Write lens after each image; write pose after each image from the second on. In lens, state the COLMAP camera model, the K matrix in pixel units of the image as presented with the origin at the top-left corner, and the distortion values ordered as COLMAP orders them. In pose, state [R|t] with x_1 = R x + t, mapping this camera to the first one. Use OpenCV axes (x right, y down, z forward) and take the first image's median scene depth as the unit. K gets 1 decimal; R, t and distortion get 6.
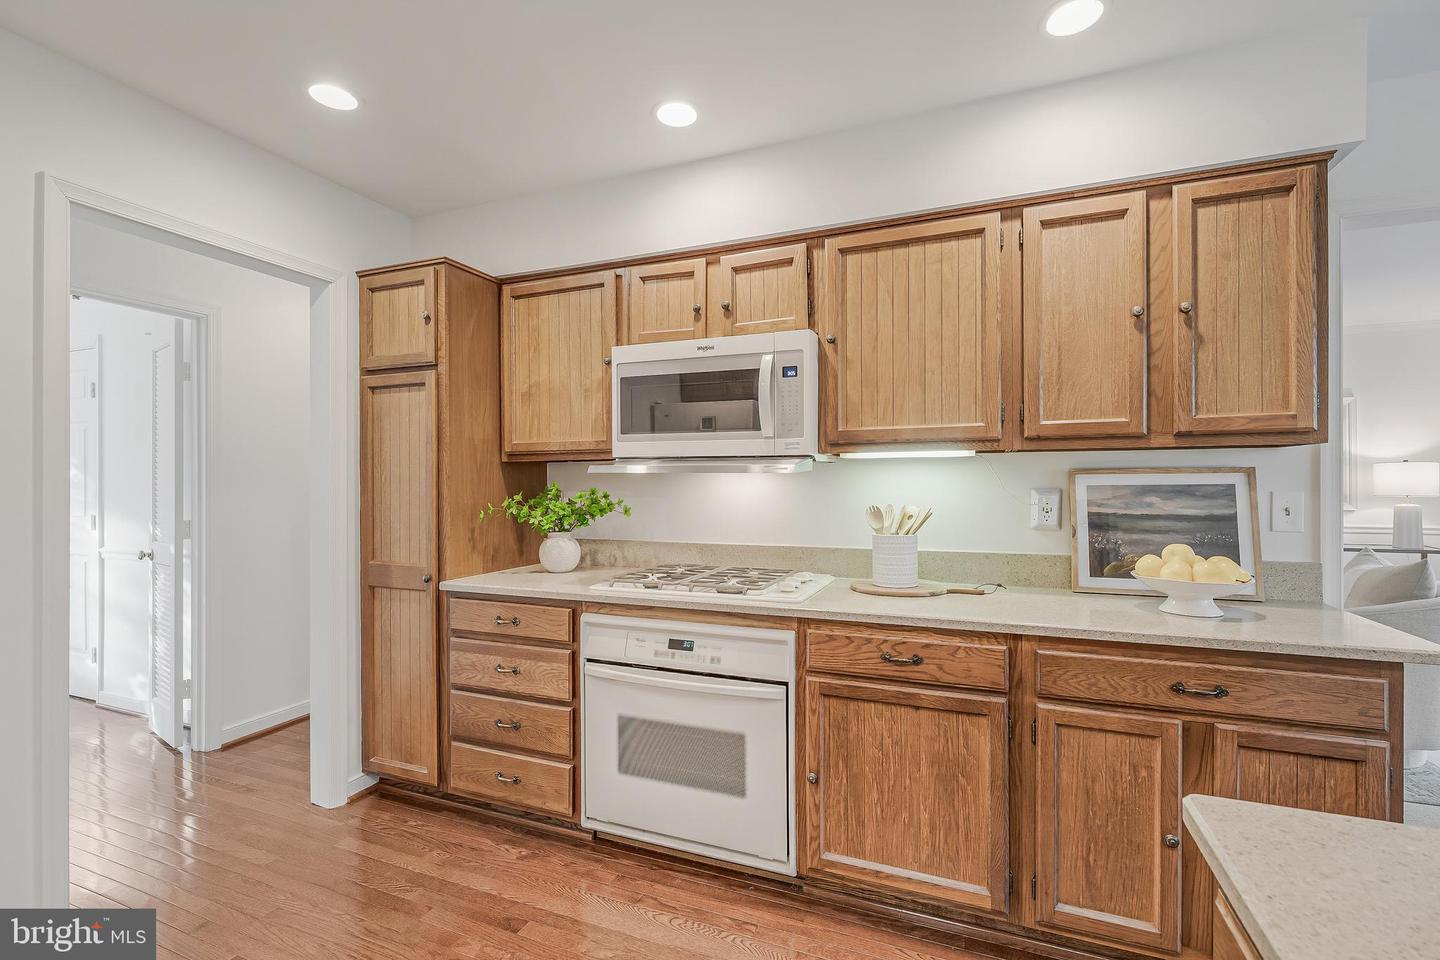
lens RADIAL K [[636.0, 0, 728.8], [0, 636.0, 482.5], [0, 0, 1]] dist [0.000420, -0.001057]
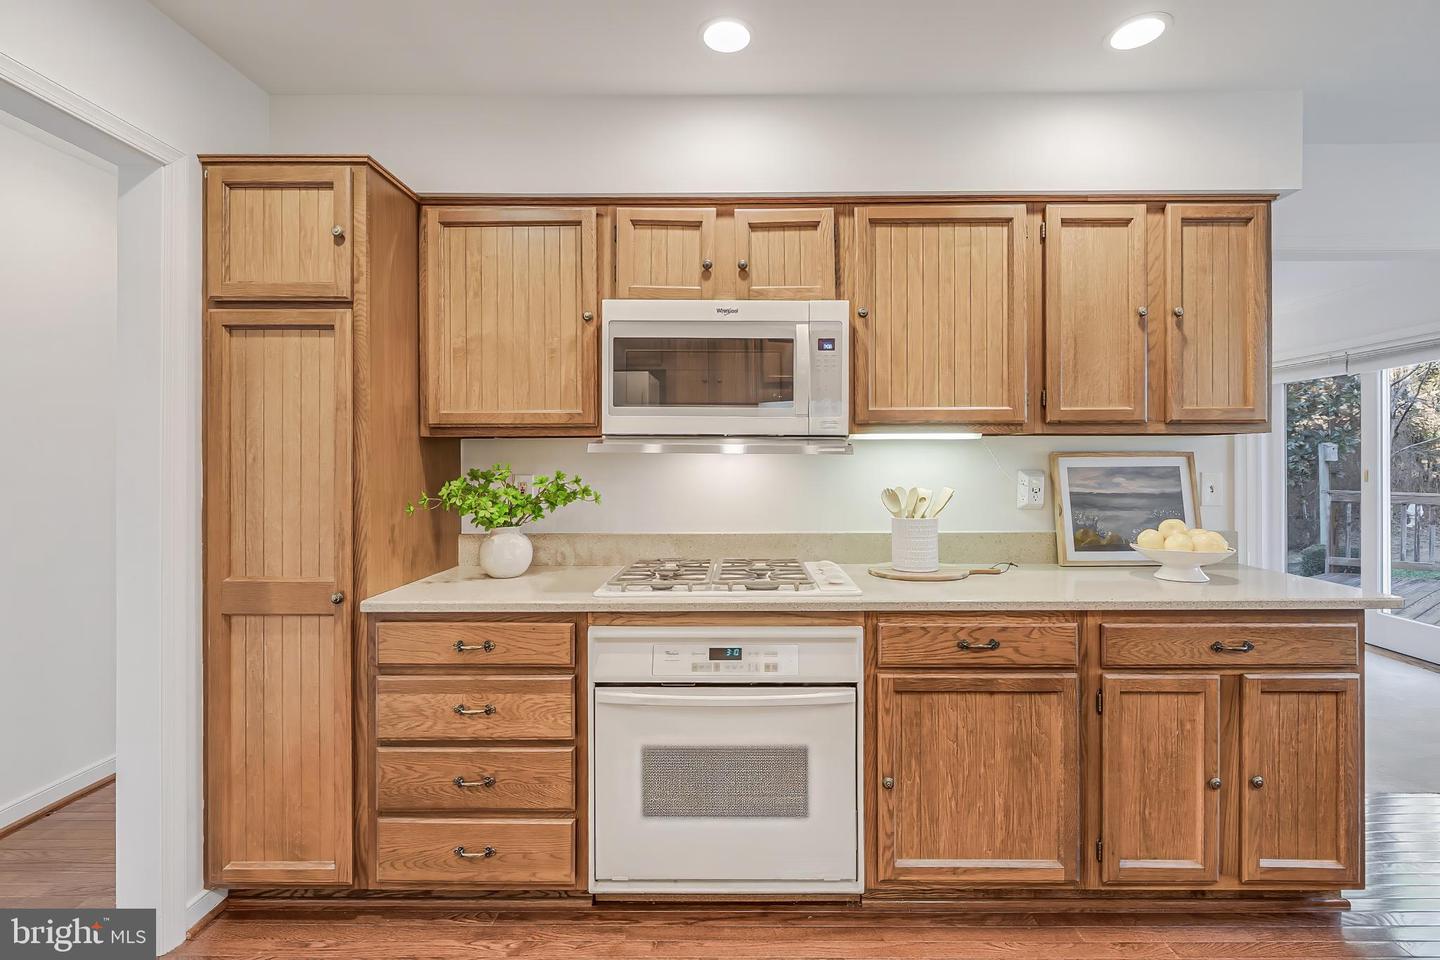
lens RADIAL K [[658.0, 0, 741.5], [0, 658.0, 459.4], [0, 0, 1]] dist [-0.000863, -0.000411]
pose [[0.929991, 0.002832, 0.367571, -0.369146], [-0.001004, 0.999986, -0.005165, -0.002569], [-0.367580, 0.004434, 0.929981, 0.159199]]
